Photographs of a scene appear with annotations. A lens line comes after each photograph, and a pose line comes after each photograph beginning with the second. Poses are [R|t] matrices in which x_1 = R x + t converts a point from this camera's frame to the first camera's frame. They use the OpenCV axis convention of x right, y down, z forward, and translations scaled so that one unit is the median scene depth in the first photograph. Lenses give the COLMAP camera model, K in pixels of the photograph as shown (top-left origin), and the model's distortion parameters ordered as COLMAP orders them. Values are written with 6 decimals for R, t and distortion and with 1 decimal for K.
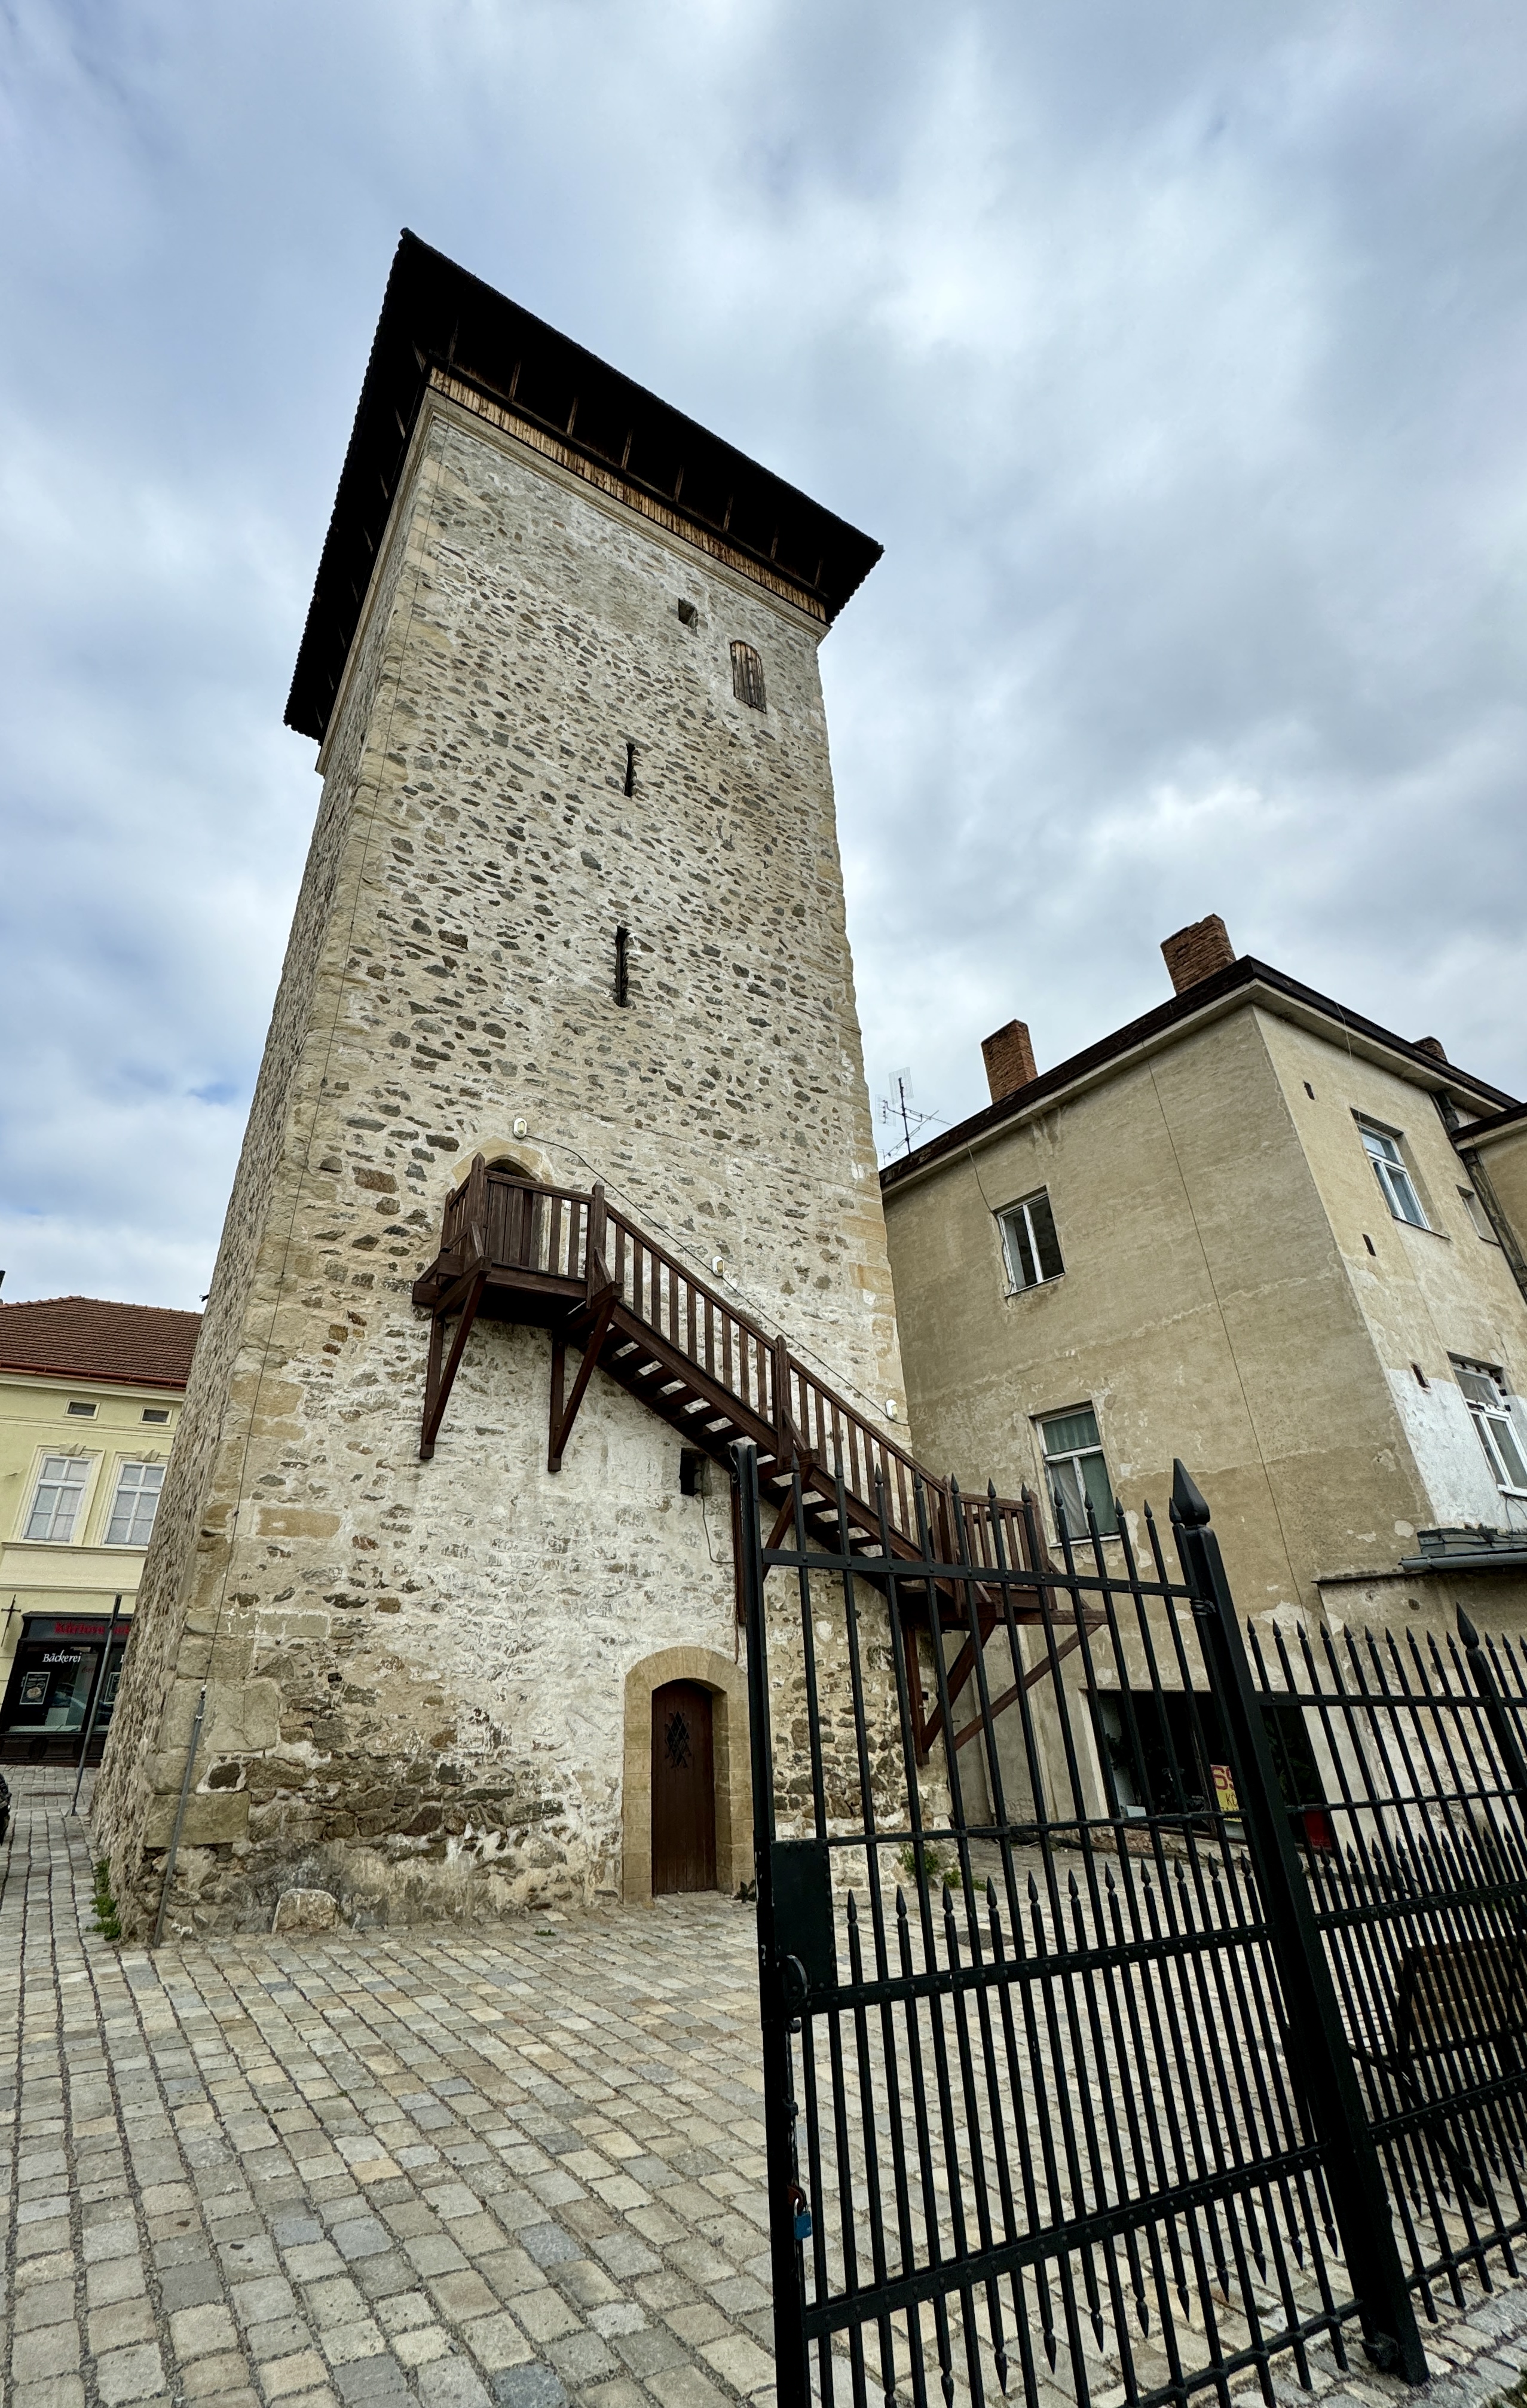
lens RADIAL K [[973.3, 0, 716.4], [0, 973.3, 1130.3], [0, 0, 1]] dist [-0.000536, 0.000193]
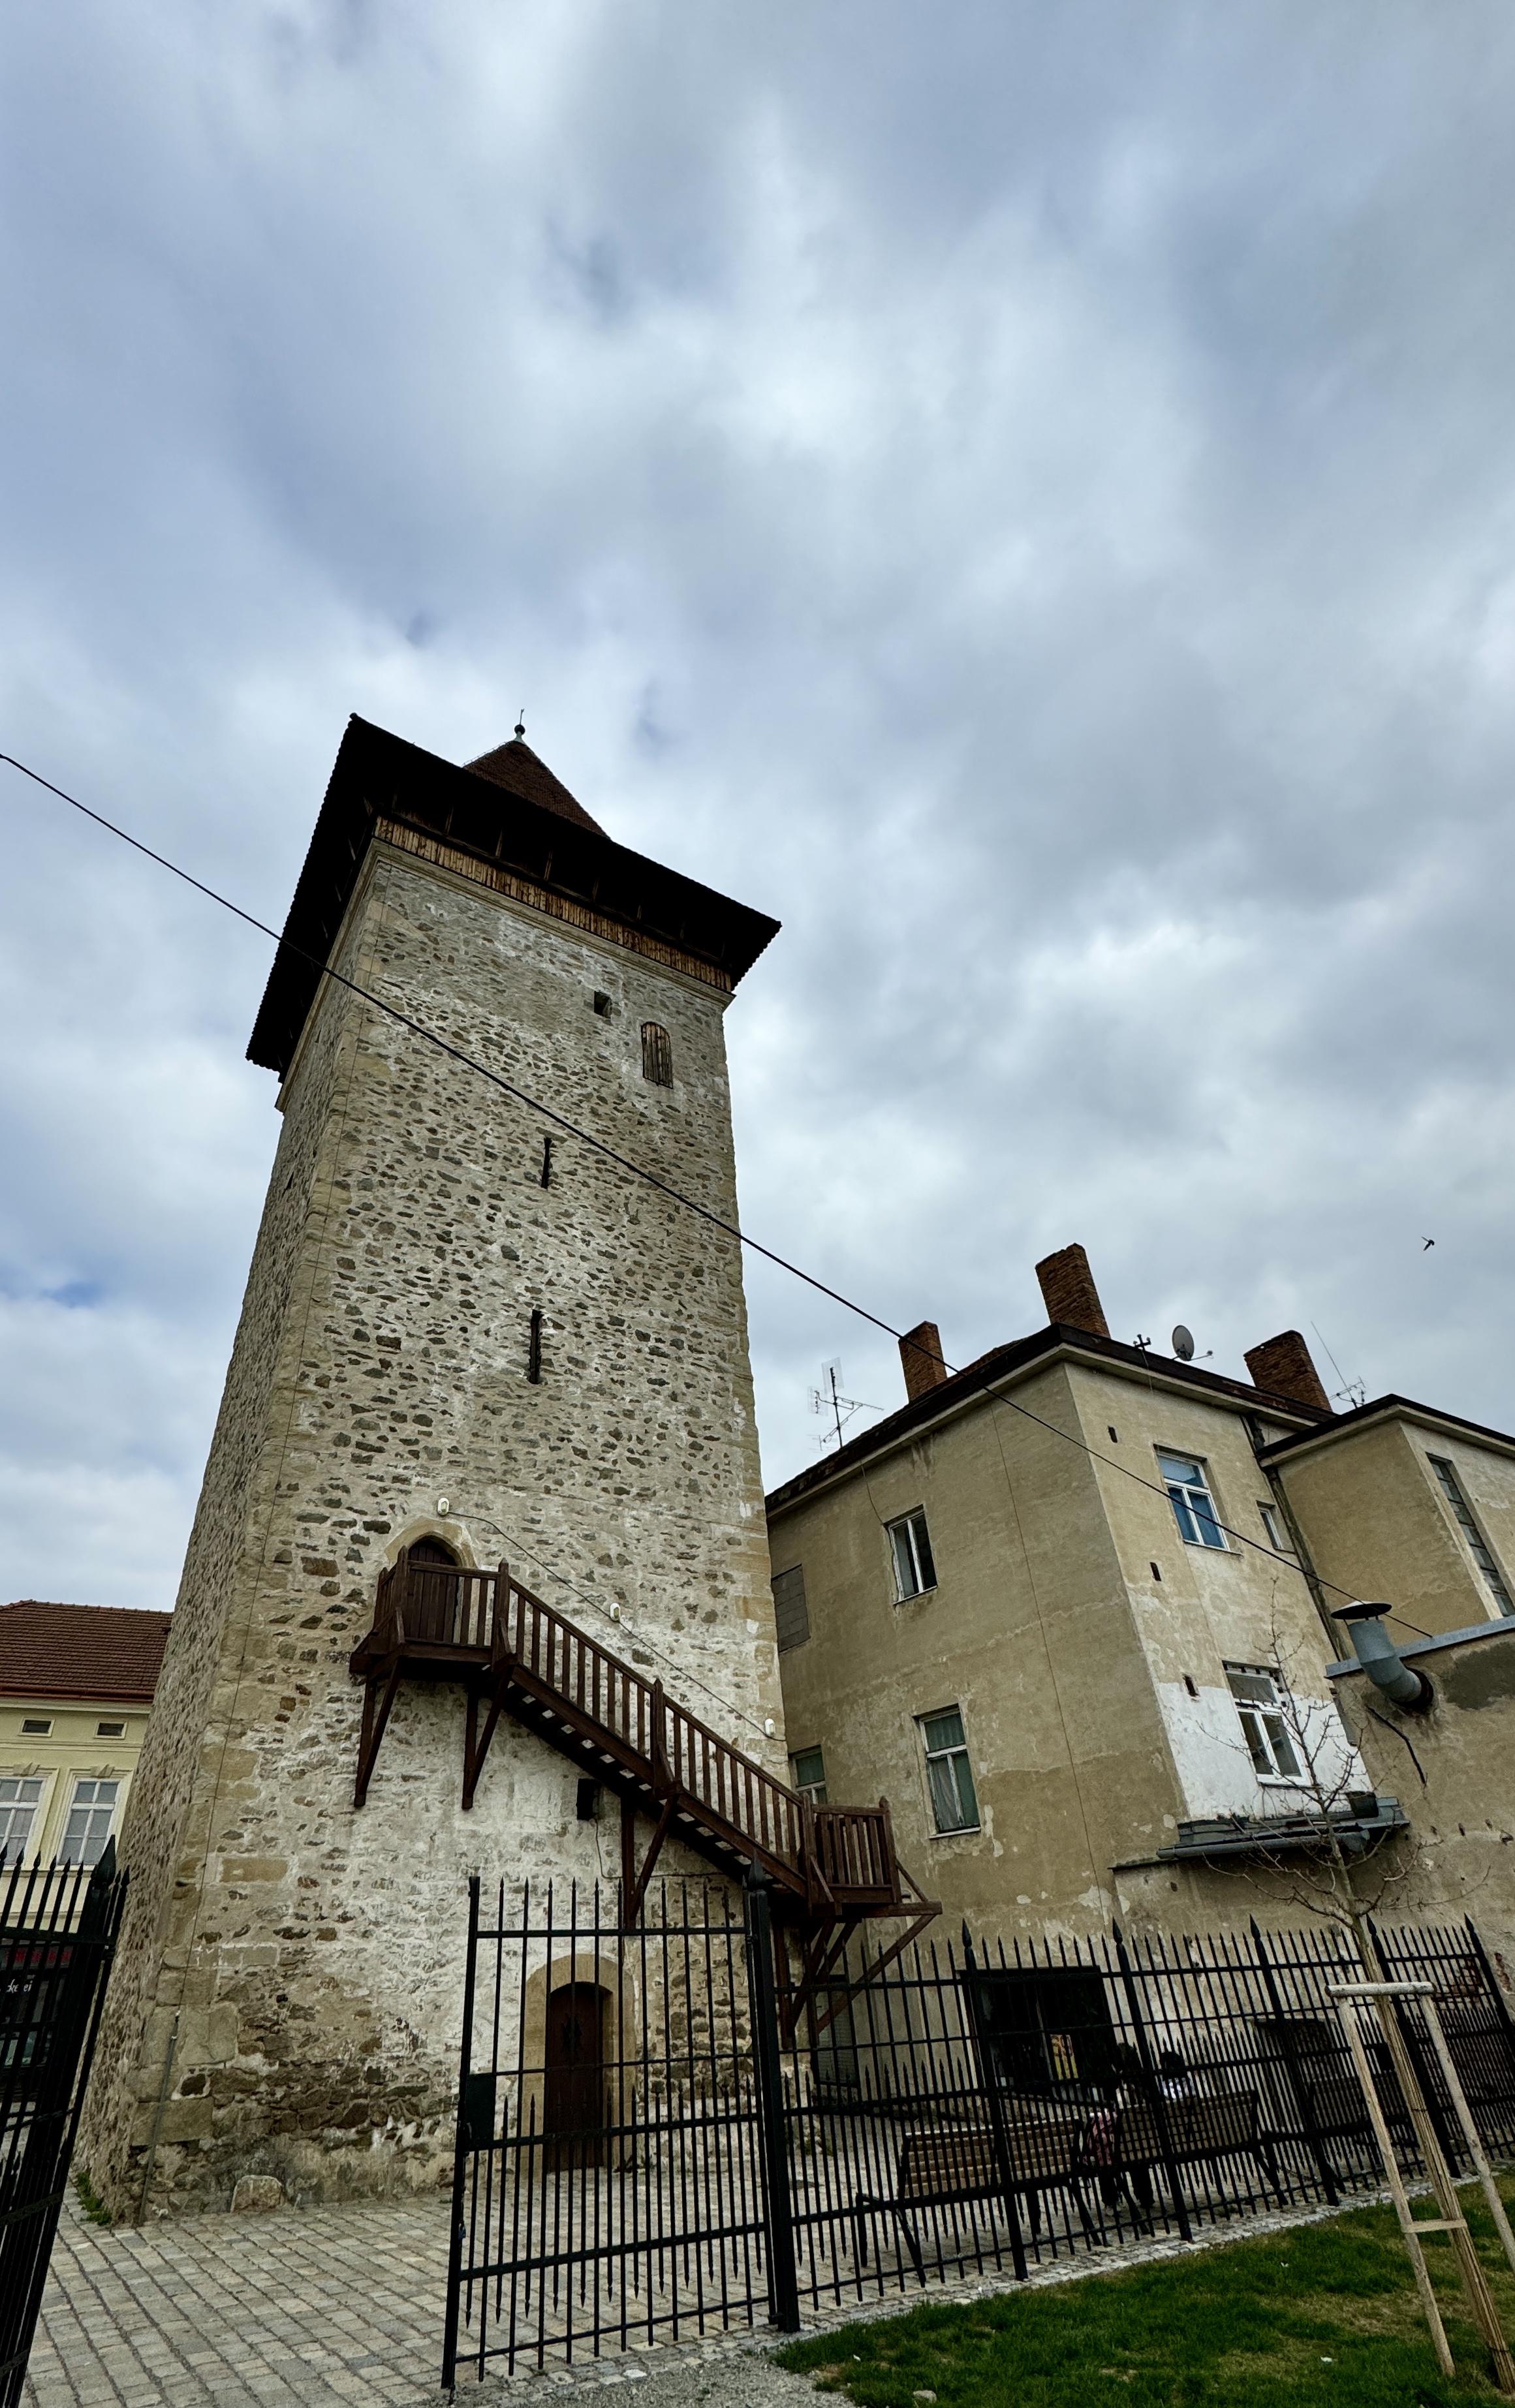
lens RADIAL K [[1049.4, 0, 750.9], [0, 1049.4, 1248.4], [0, 0, 1]] dist [0.000088, -0.000021]
pose [[0.998940, -0.028701, 0.035977, 0.135029], [0.031717, 0.995766, -0.086274, -0.187590], [-0.033349, 0.087324, 0.995622, -0.320045]]
